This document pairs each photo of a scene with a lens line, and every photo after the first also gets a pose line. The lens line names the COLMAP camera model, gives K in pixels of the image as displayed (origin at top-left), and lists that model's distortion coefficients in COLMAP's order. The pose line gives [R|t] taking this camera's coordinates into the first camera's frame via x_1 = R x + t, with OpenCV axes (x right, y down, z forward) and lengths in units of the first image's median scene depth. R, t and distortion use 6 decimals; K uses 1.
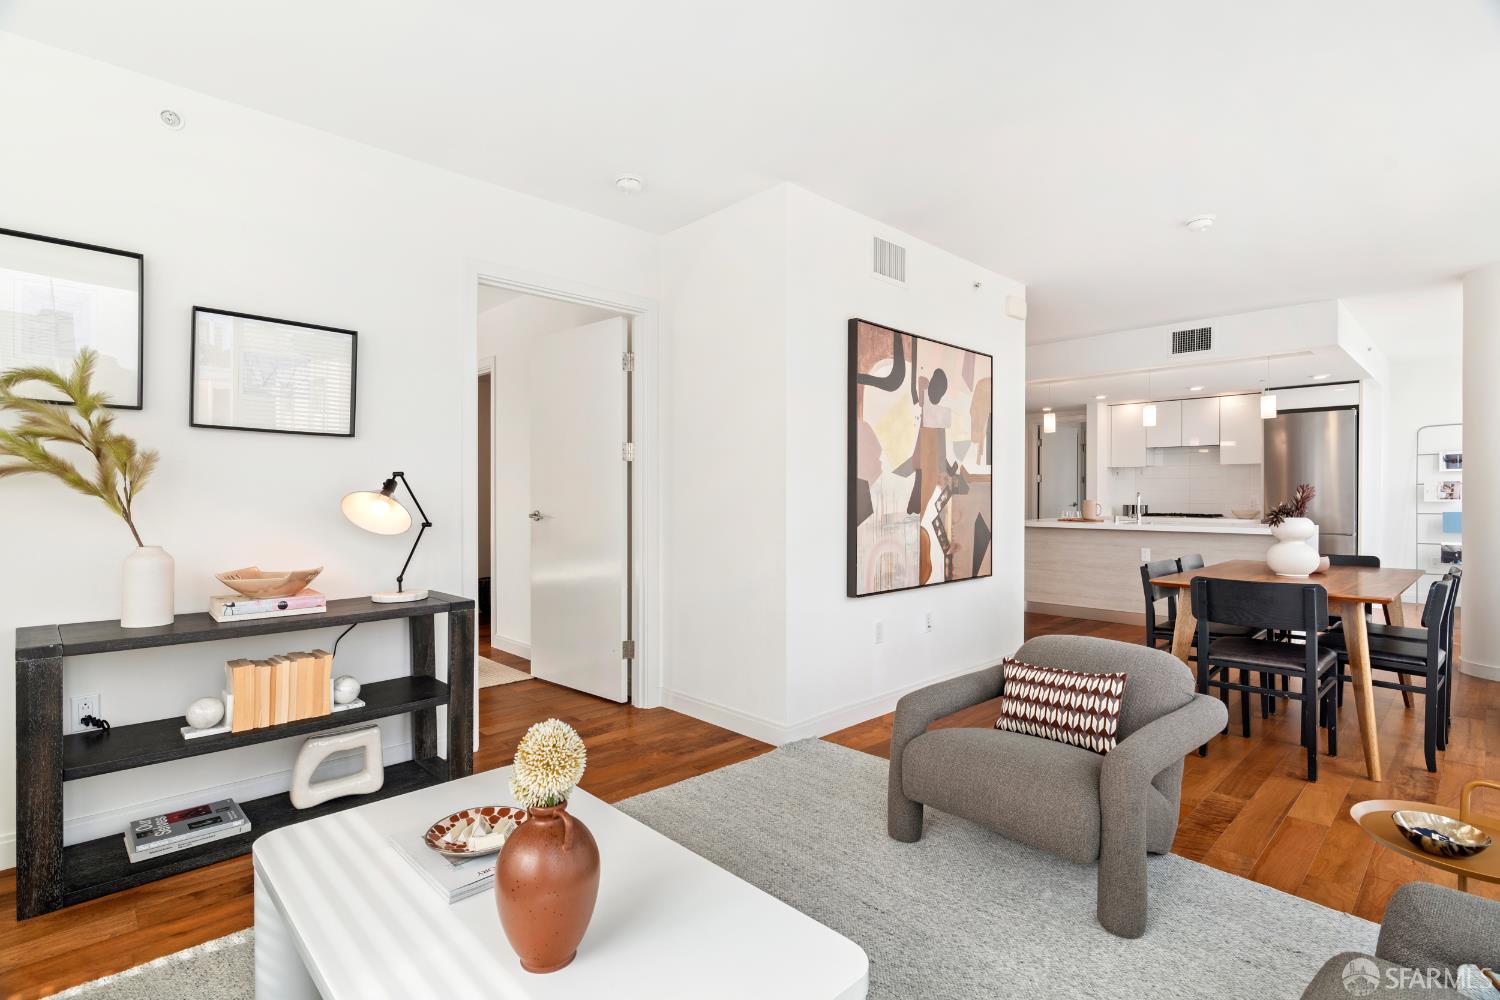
lens RADIAL K [[725.9, 0, 752.5], [0, 725.9, 493.6], [0, 0, 1]] dist [-0.004951, 0.003154]
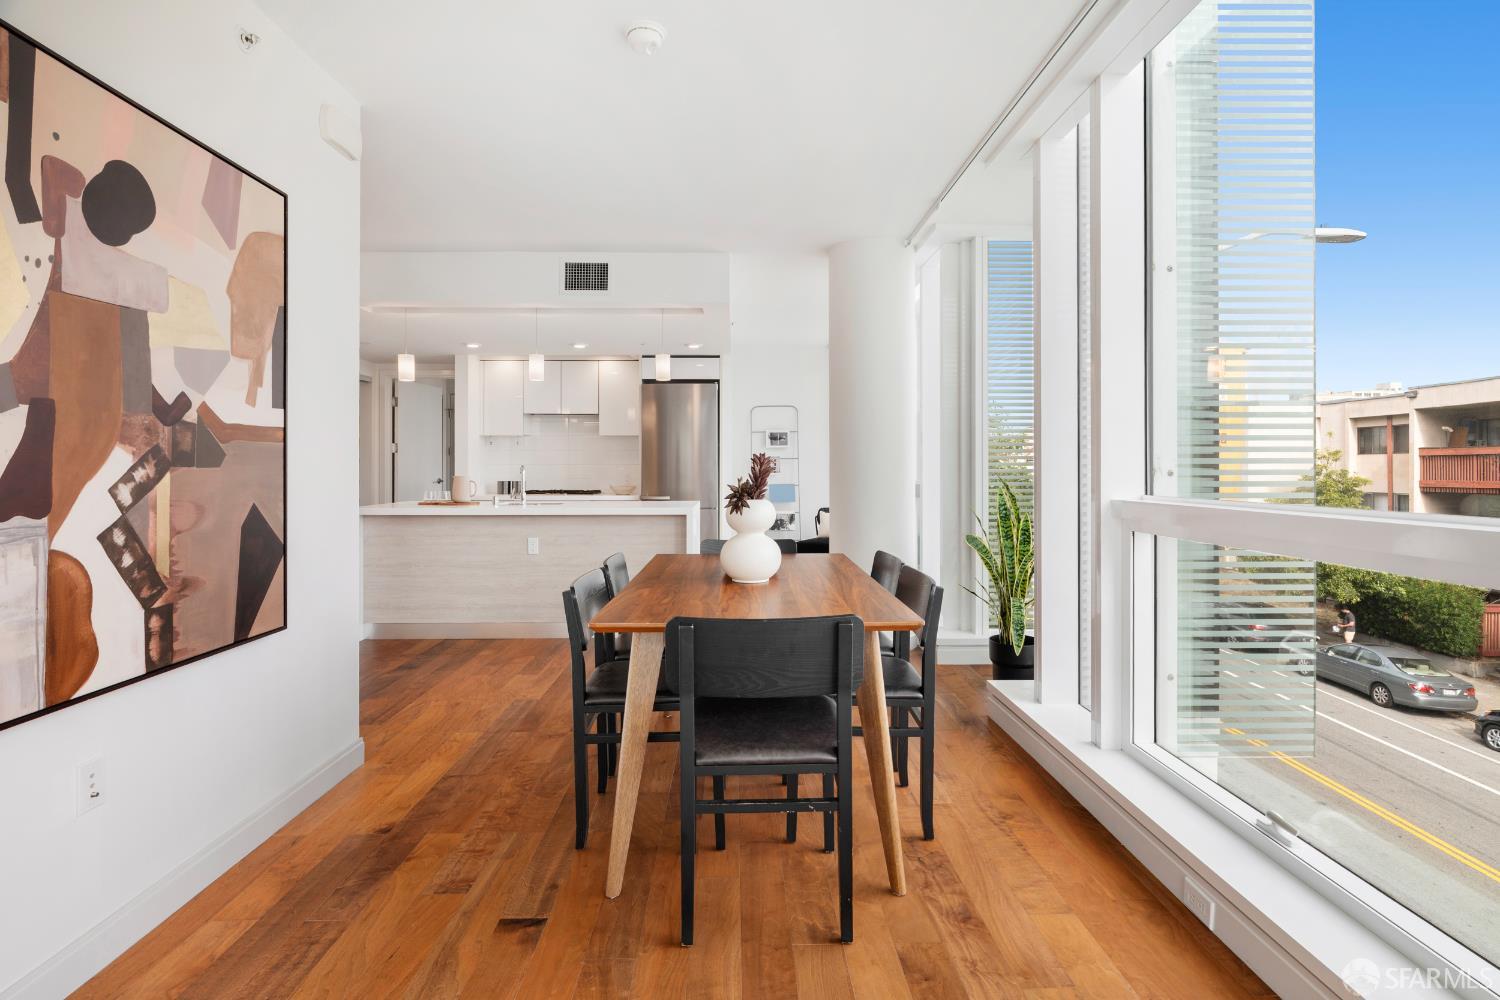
lens RADIAL K [[725.9, 0, 747.9], [0, 725.9, 469.1], [0, 0, 1]] dist [-0.004951, 0.003154]
pose [[0.679234, -0.001753, 0.733920, 0.189731], [0.001573, 0.999998, 0.000933, 0.002563], [-0.733920, 0.000520, 0.679235, 0.447883]]
